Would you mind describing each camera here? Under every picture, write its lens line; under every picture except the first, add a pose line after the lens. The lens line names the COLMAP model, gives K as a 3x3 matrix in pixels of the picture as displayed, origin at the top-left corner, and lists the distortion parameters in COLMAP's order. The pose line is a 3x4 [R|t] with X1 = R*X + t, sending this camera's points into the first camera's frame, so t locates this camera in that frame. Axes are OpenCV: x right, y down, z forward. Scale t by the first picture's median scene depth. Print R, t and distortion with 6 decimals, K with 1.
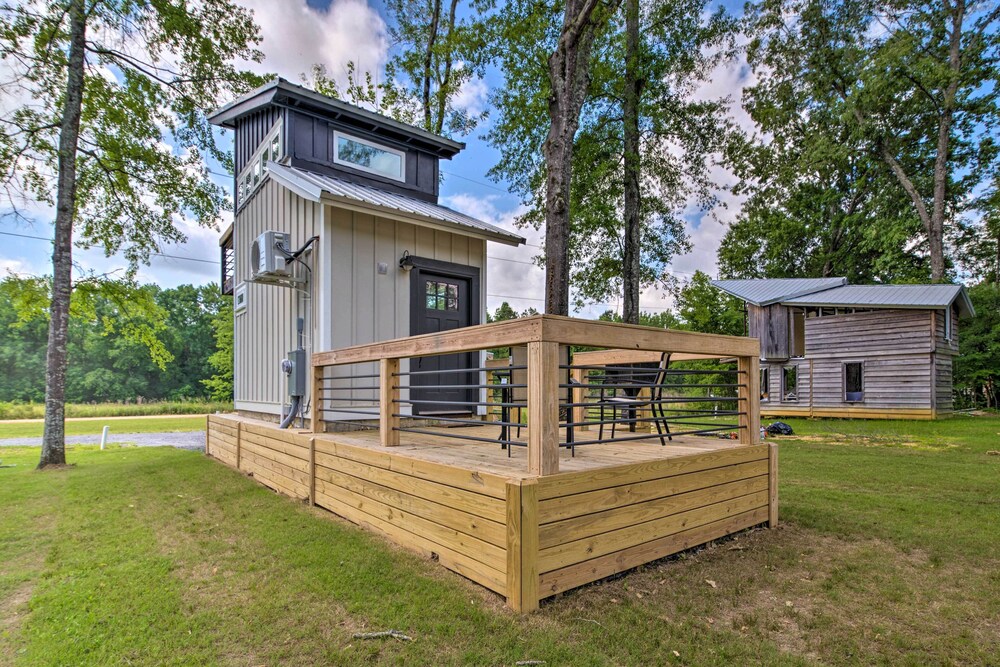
lens RADIAL K [[514.2, 0, 499.7], [0, 514.2, 390.0], [0, 0, 1]] dist [0.002962, 0.000638]
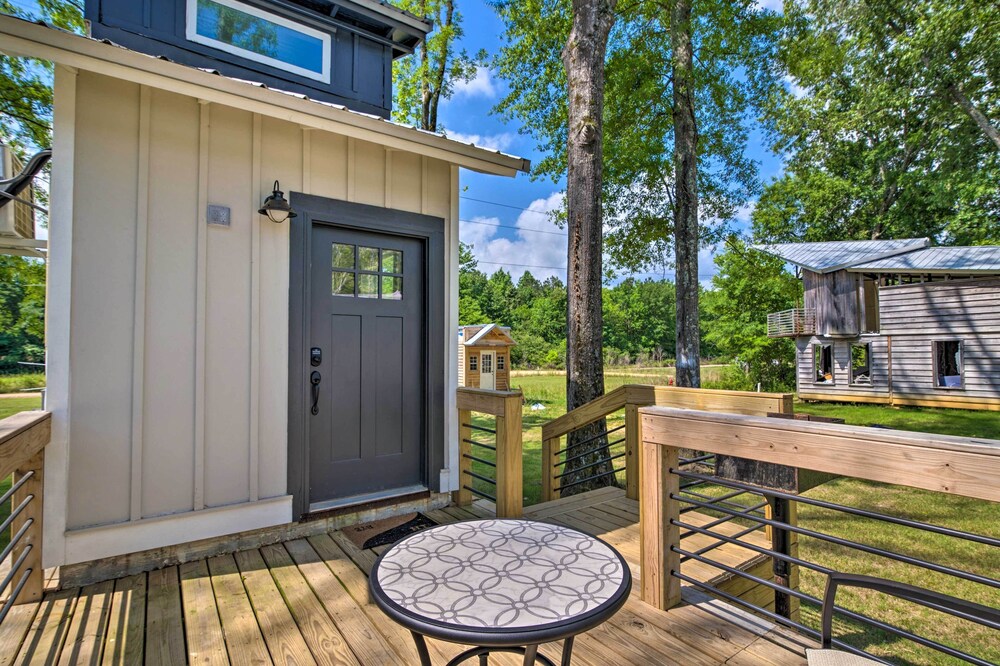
lens RADIAL K [[487.1, 0, 477.5], [0, 487.1, 332.3], [0, 0, 1]] dist [-0.000616, -0.000089]
pose [[0.995736, -0.003530, -0.092182, 0.022136], [-0.000644, 0.998977, -0.045215, -0.050519], [0.092247, 0.045082, 0.994715, 0.266949]]
